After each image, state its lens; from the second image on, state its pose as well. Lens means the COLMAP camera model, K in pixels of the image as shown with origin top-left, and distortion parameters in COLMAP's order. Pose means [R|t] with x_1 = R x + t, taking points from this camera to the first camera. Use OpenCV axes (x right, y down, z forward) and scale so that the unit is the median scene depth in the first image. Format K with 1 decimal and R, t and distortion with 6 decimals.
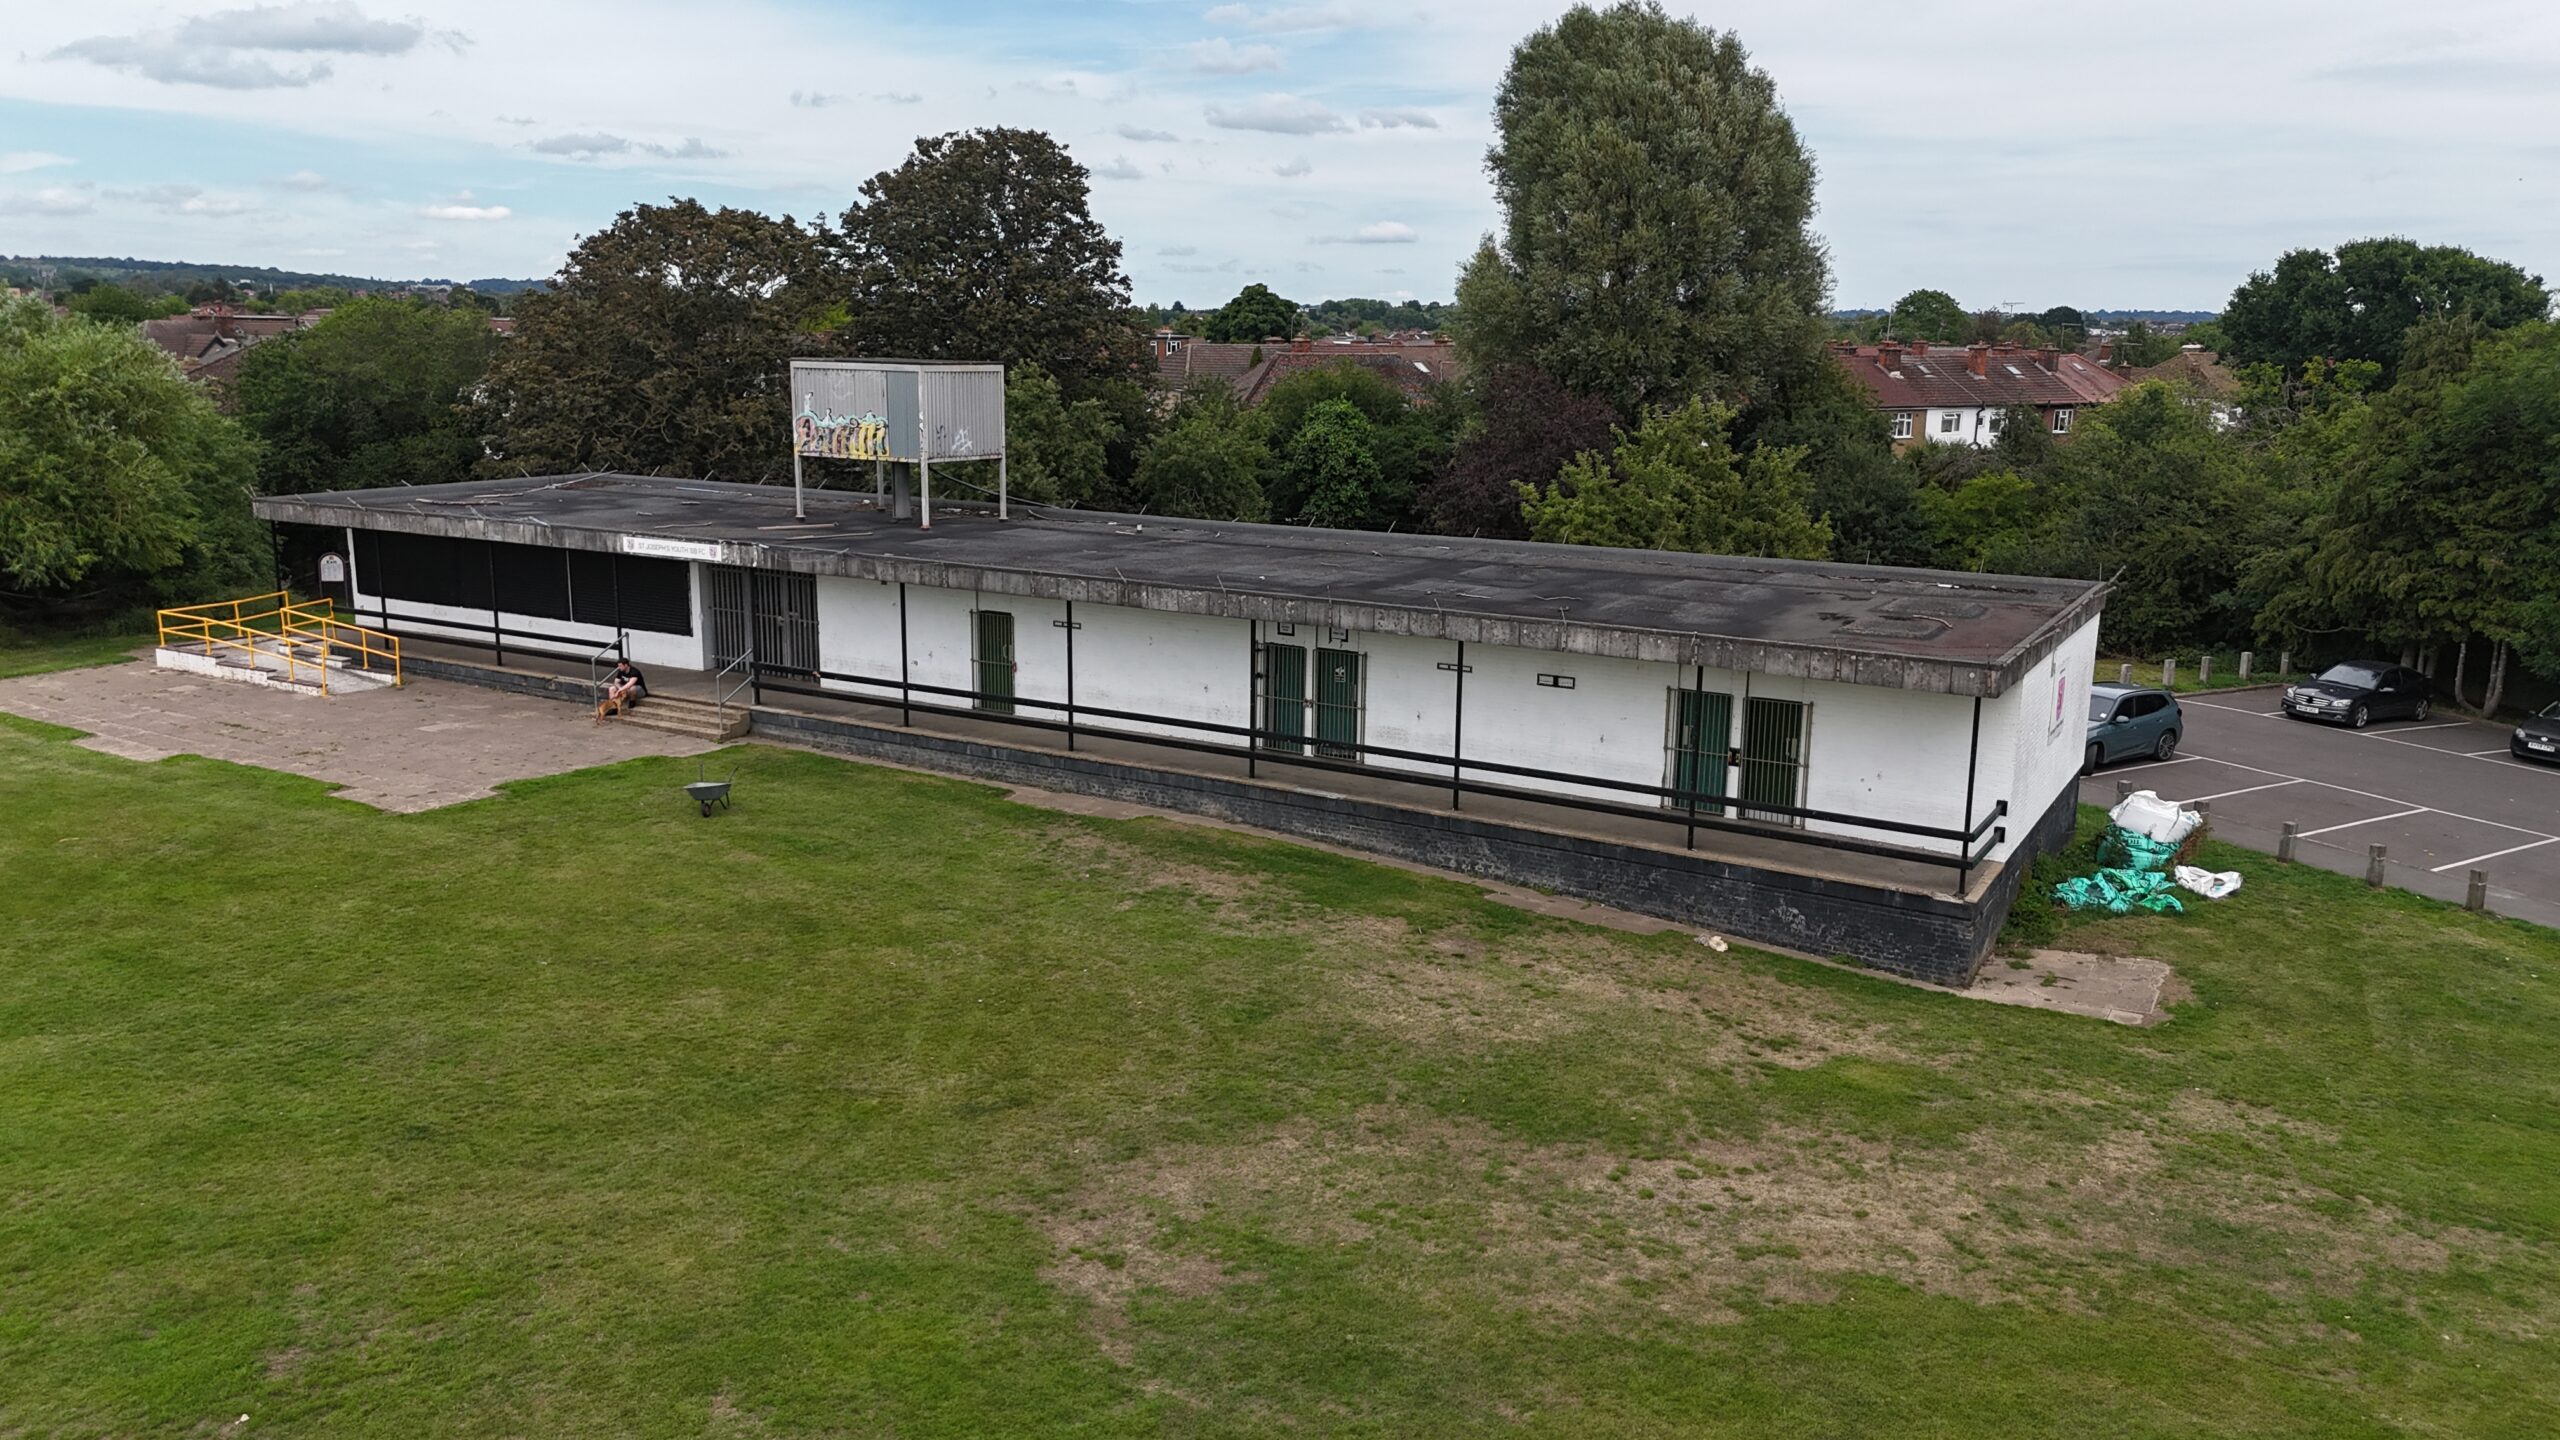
lens RADIAL K [[1899.2, 0, 1271.7], [0, 1899.2, 729.3], [0, 0, 1]] dist [0.060535, -0.050035]
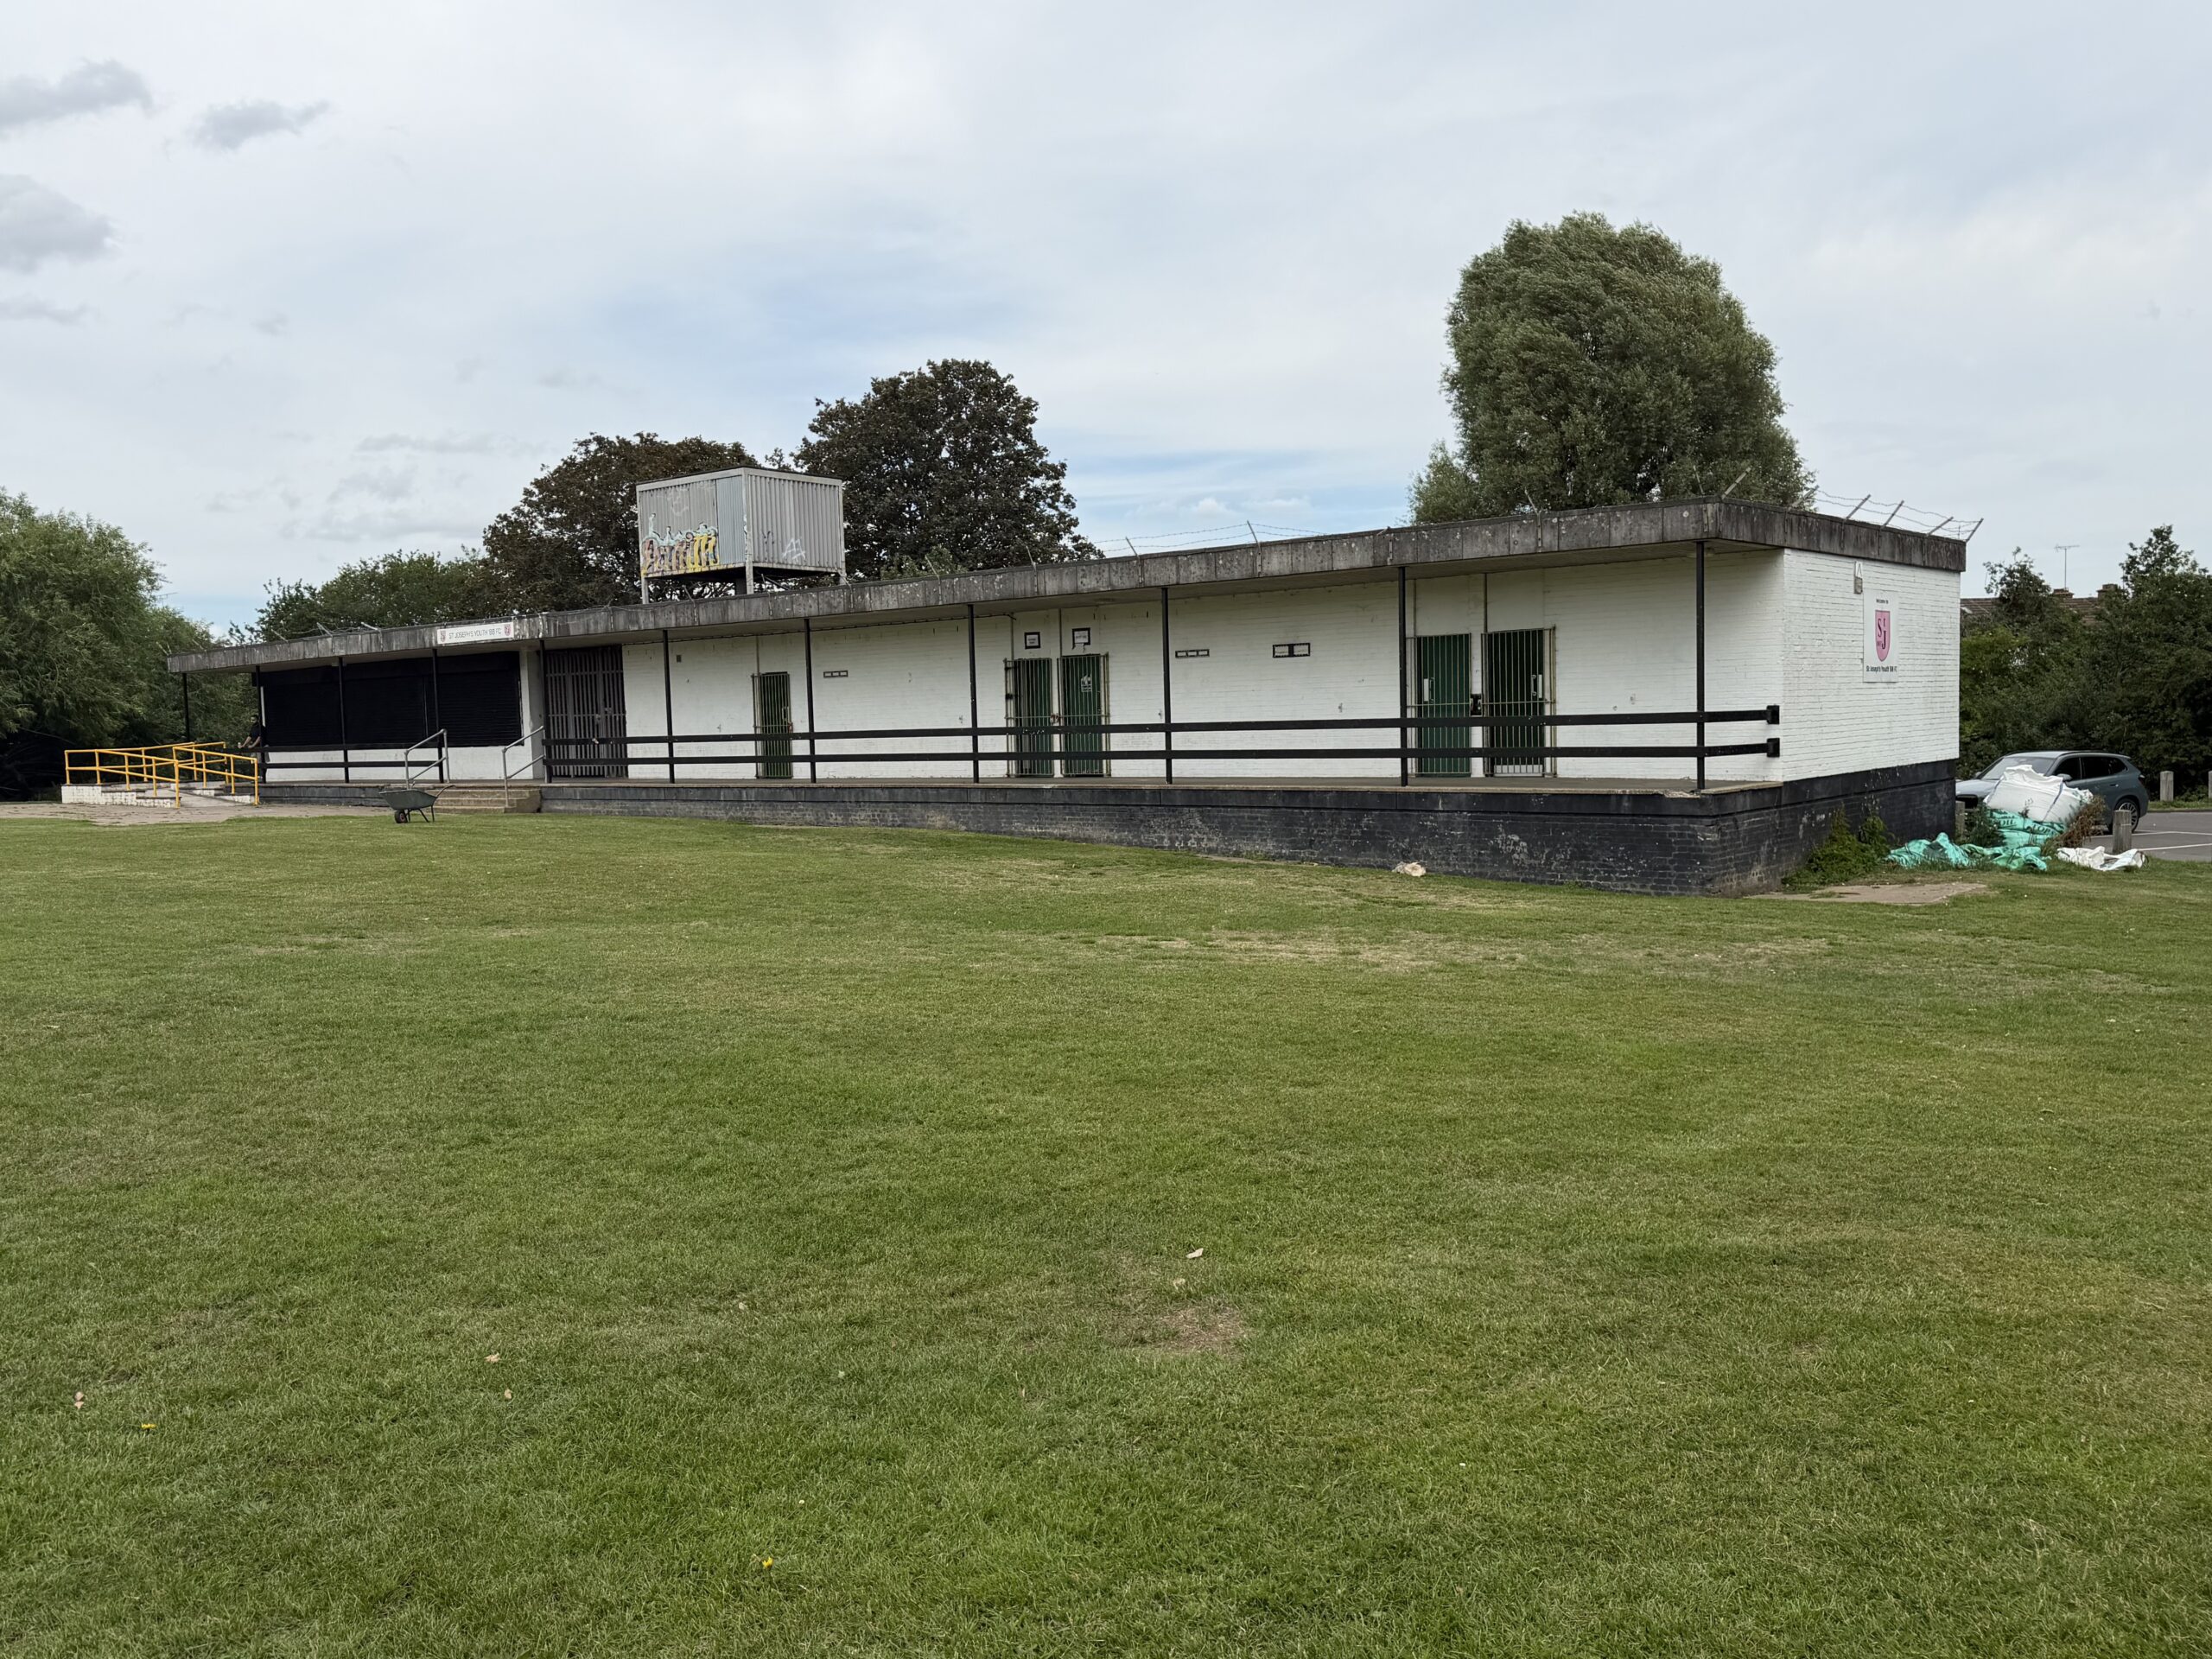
lens RADIAL K [[1811.8, 0, 1091.4], [0, 1811.8, 826.3], [0, 0, 1]] dist [0.054620, -0.046238]
pose [[0.985988, -0.032674, -0.163588, 0.179850], [0.008137, 0.988884, -0.148468, 0.170006], [0.166620, 0.145057, 0.975293, 0.148621]]
